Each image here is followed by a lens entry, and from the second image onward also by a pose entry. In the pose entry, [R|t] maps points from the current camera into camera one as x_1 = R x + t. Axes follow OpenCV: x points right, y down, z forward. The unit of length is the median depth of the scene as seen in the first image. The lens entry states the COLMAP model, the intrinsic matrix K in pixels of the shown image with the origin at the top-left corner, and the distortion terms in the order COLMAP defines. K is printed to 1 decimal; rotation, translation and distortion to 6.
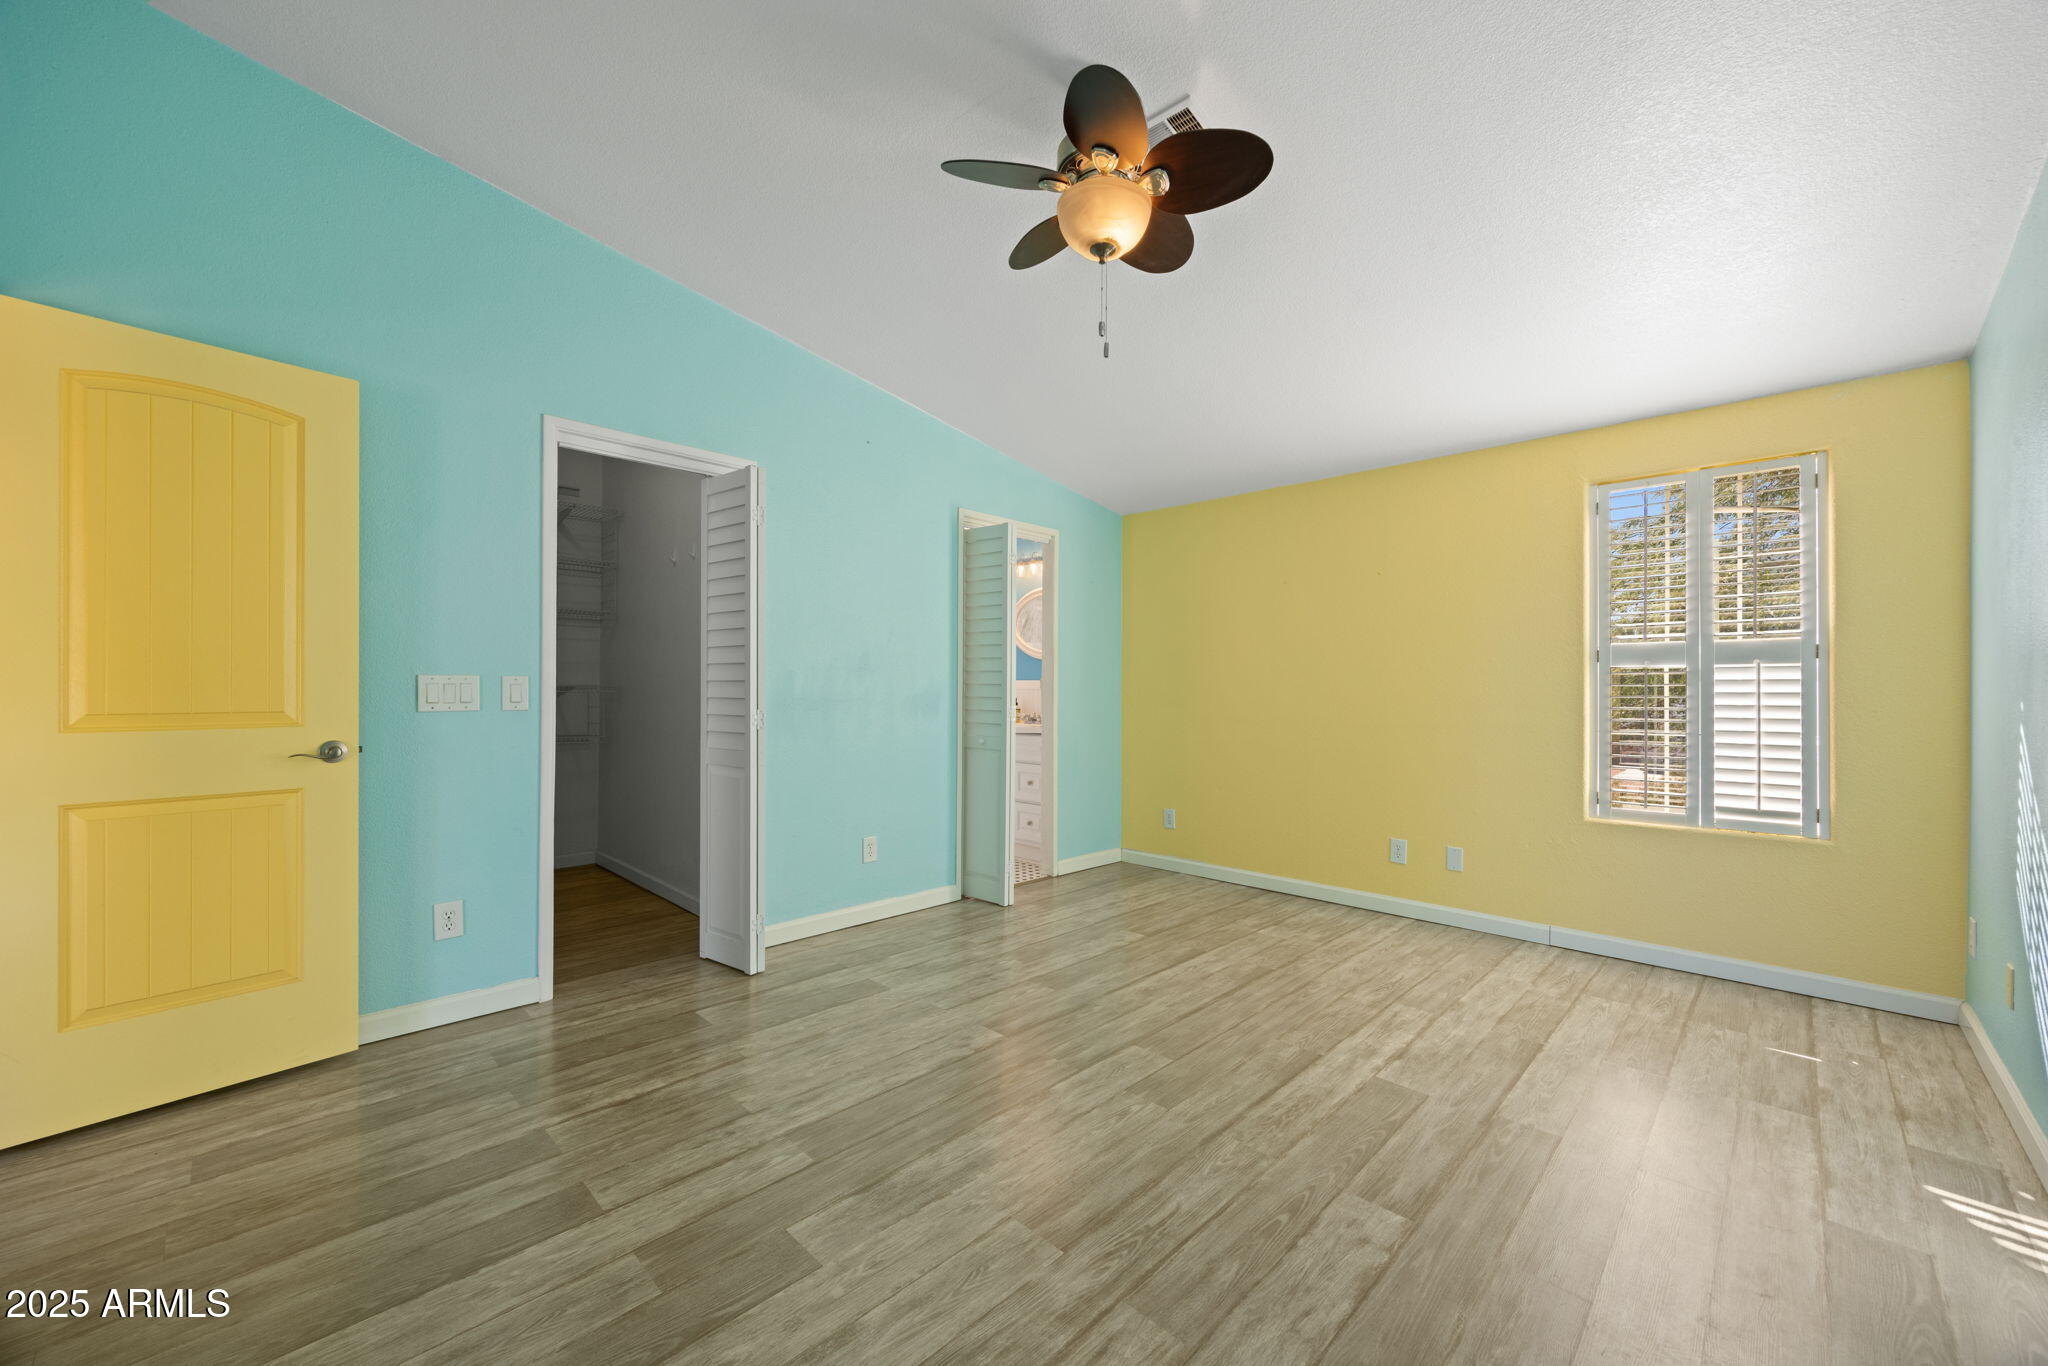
lens RADIAL K [[781.3, 0, 1018.5], [0, 781.3, 679.0], [0, 0, 1]] dist [-0.003153, 0.000492]
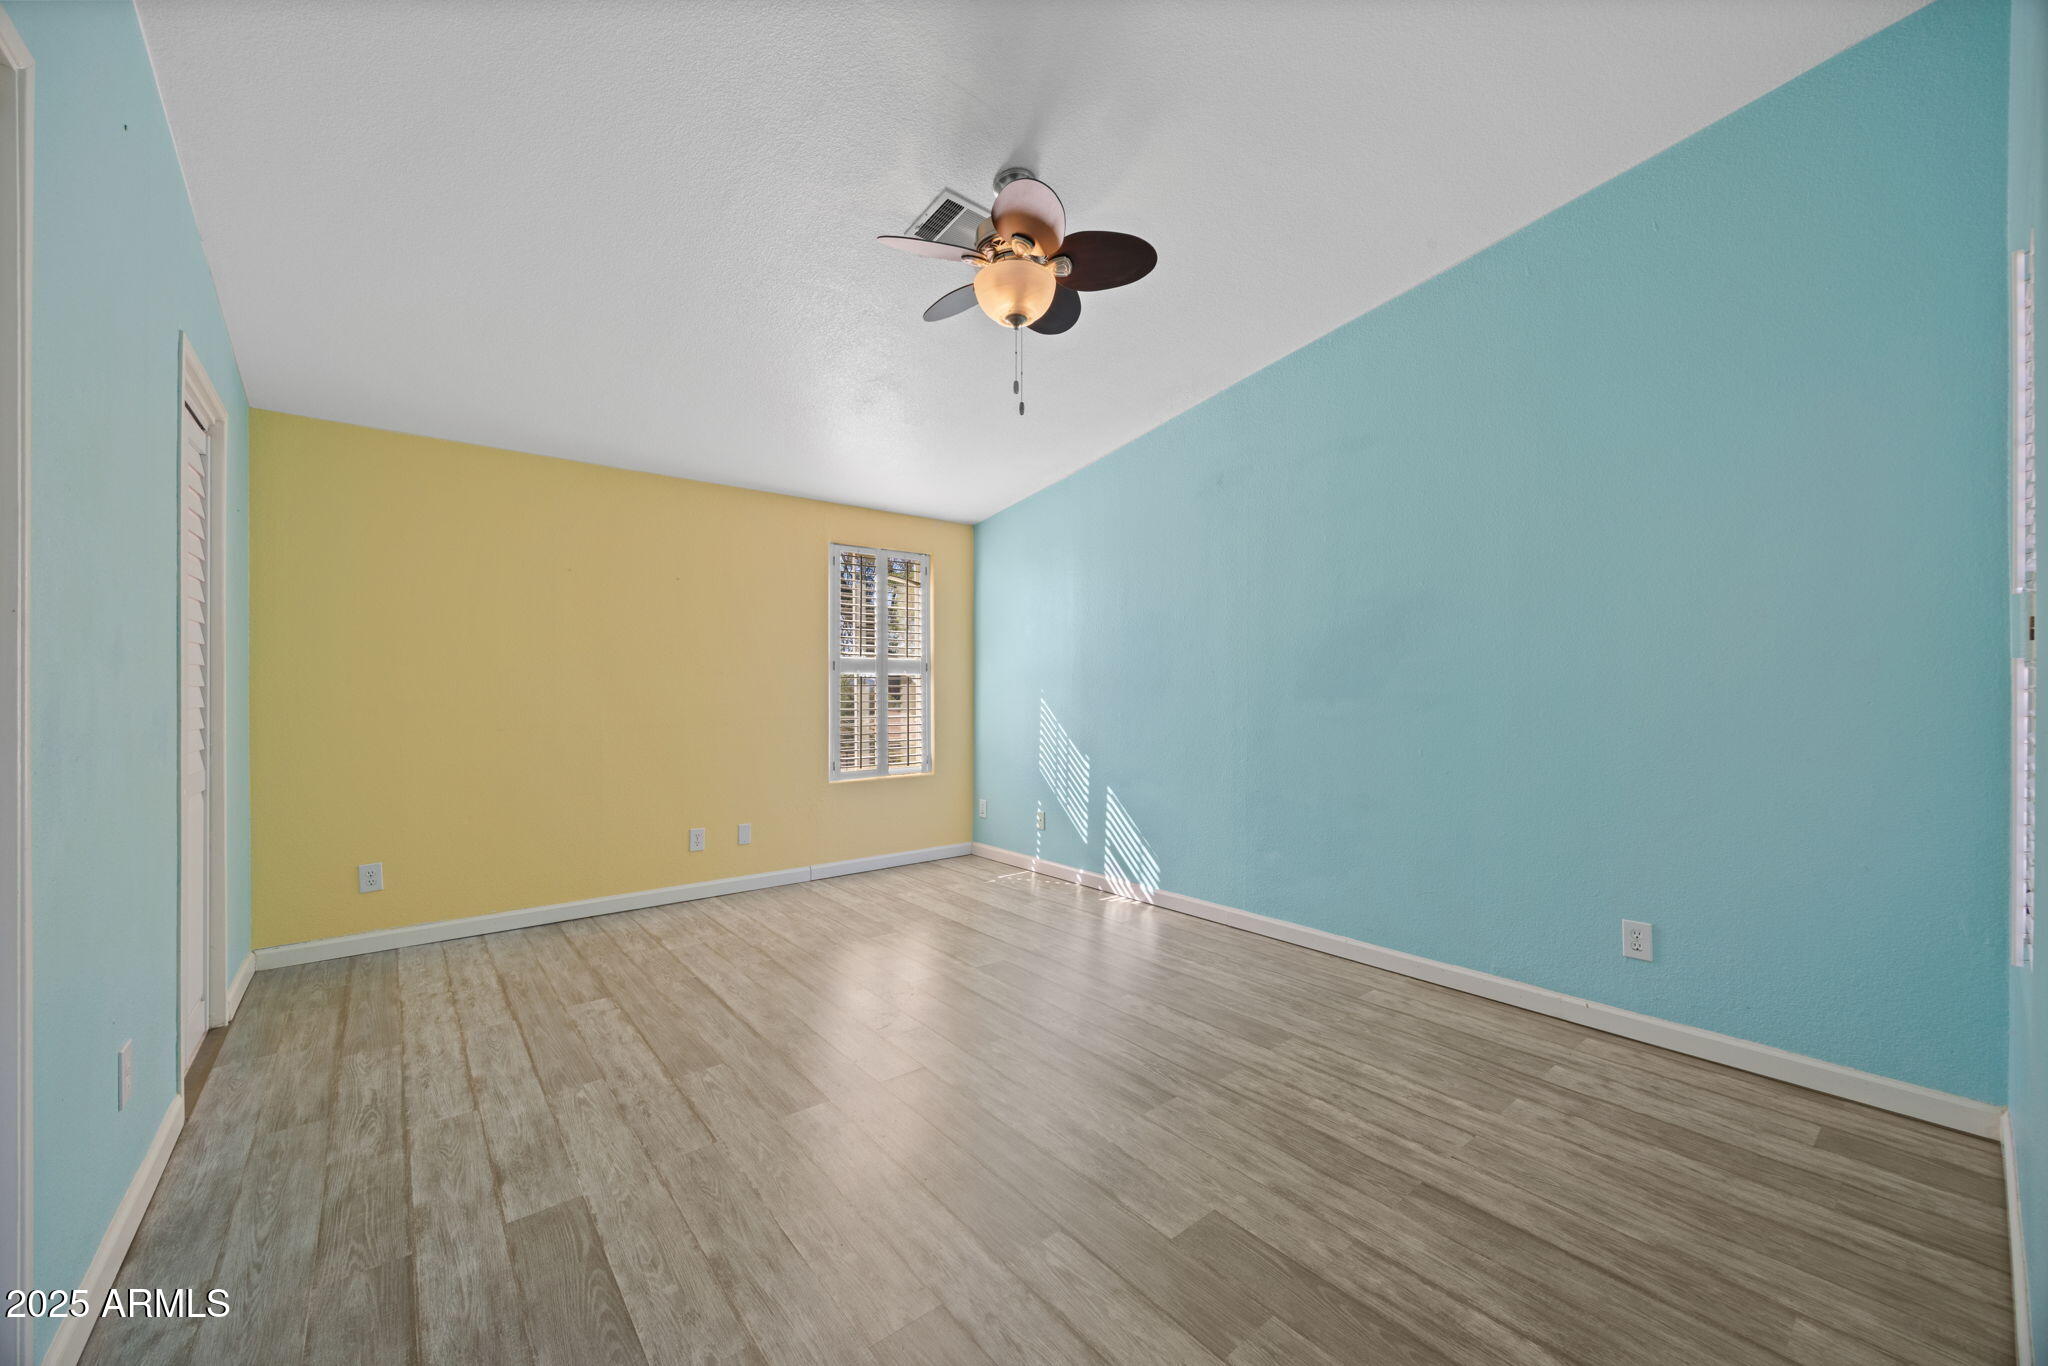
lens RADIAL K [[781.3, 0, 1018.5], [0, 781.3, 679.0], [0, 0, 1]] dist [-0.003153, 0.000492]
pose [[0.106213, 0.004059, 0.994335, -0.723683], [-0.016808, 0.999856, -0.002287, -0.008766], [-0.994201, -0.016470, 0.106265, 0.599514]]
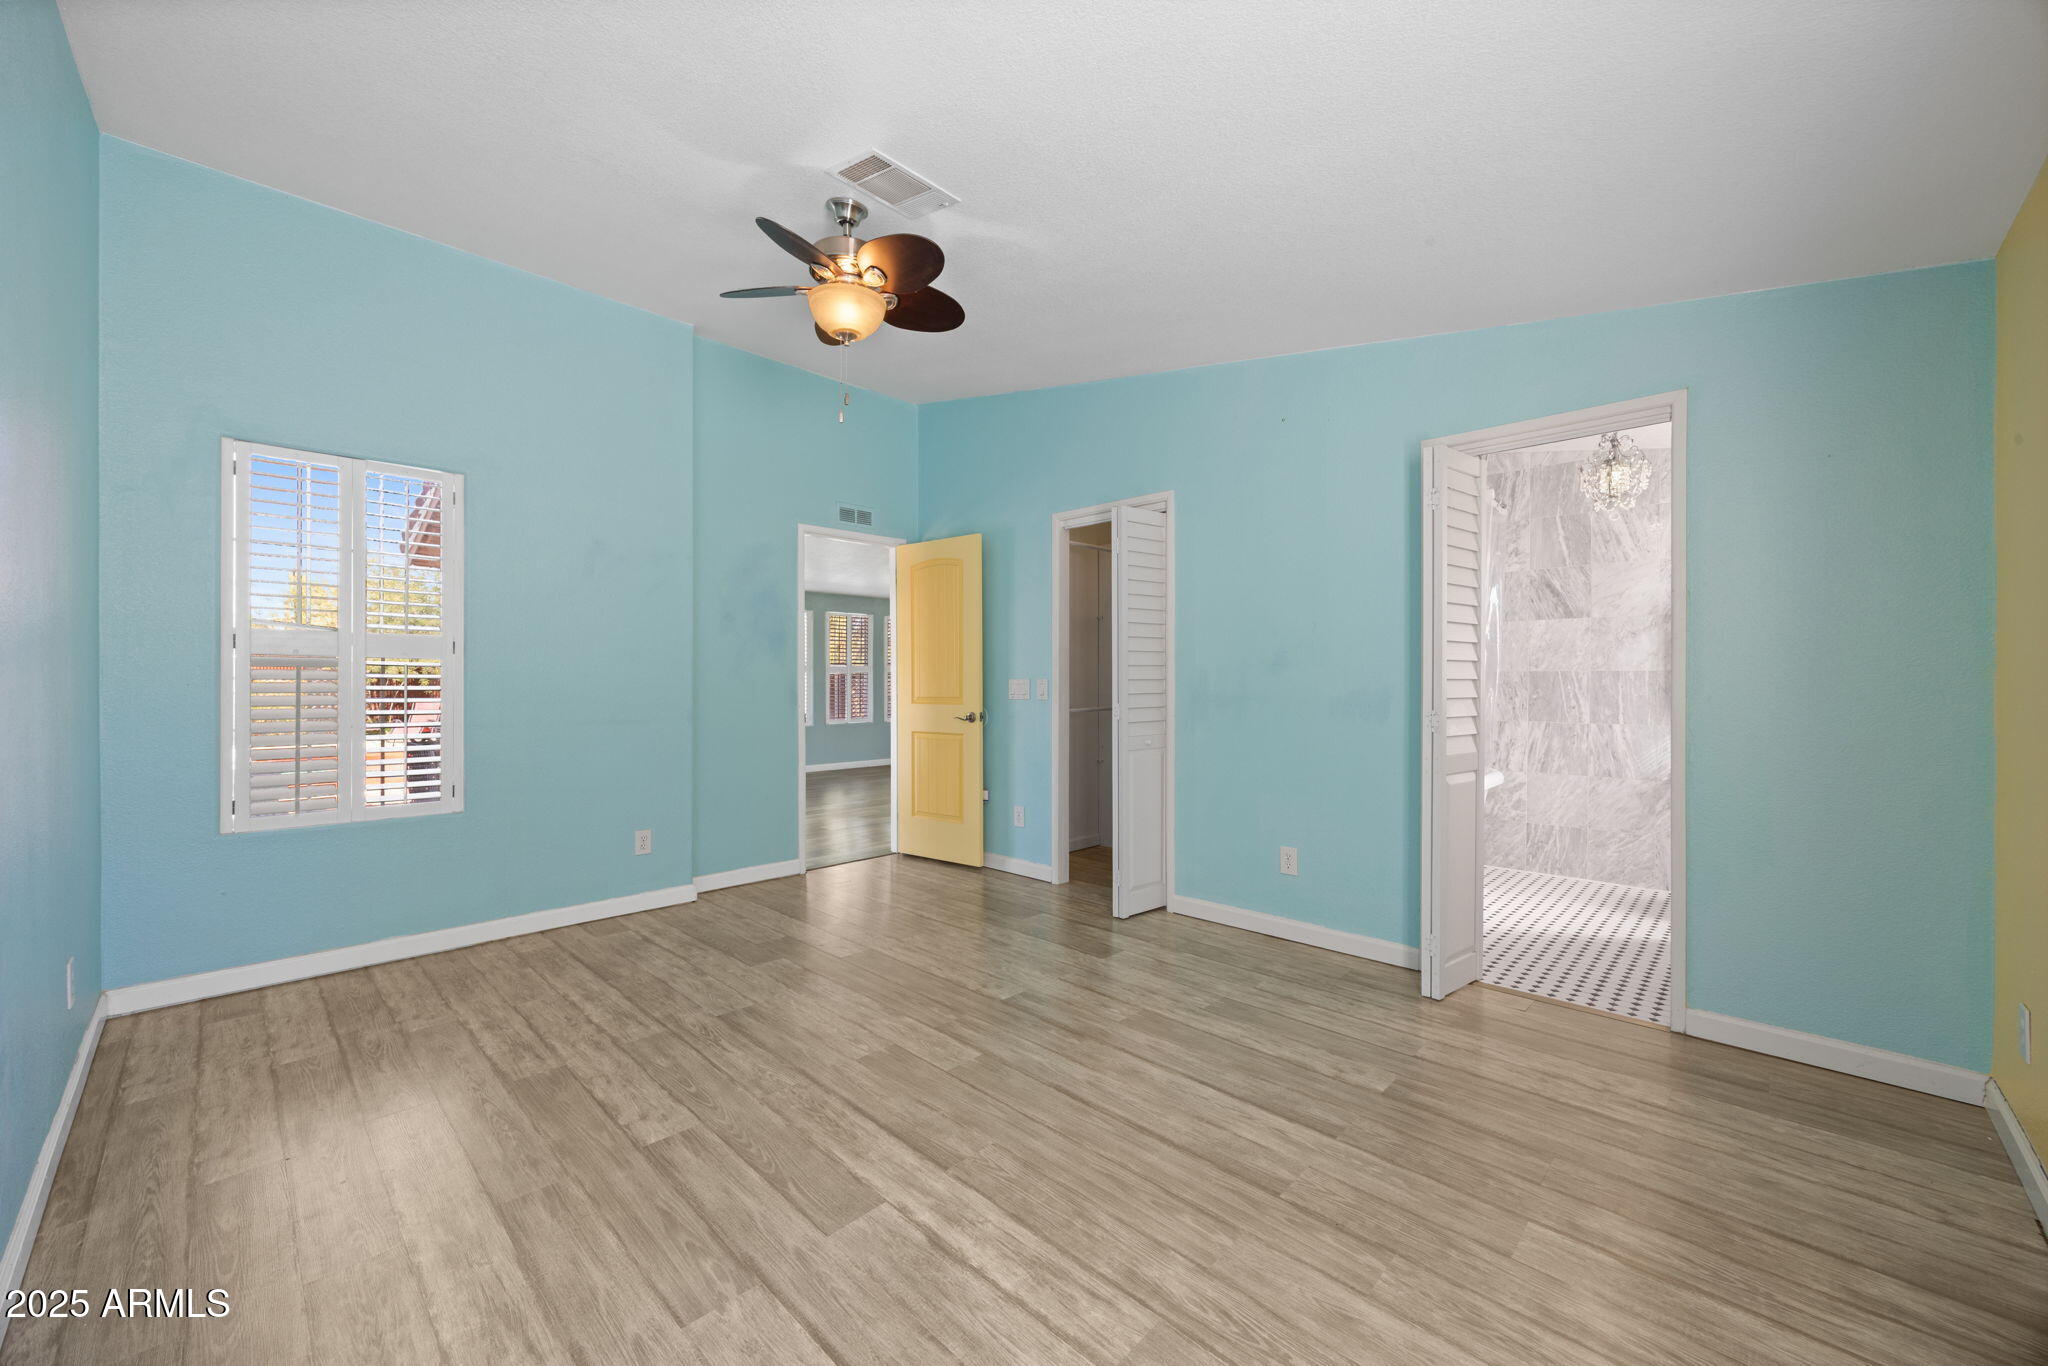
lens RADIAL K [[781.3, 0, 1018.5], [0, 781.3, 679.0], [0, 0, 1]] dist [-0.003153, 0.000492]
pose [[0.010731, -0.009803, -0.999894, 0.933985], [0.014736, 0.999845, -0.009644, 0.010350], [0.999834, -0.014631, 0.010874, 0.865333]]
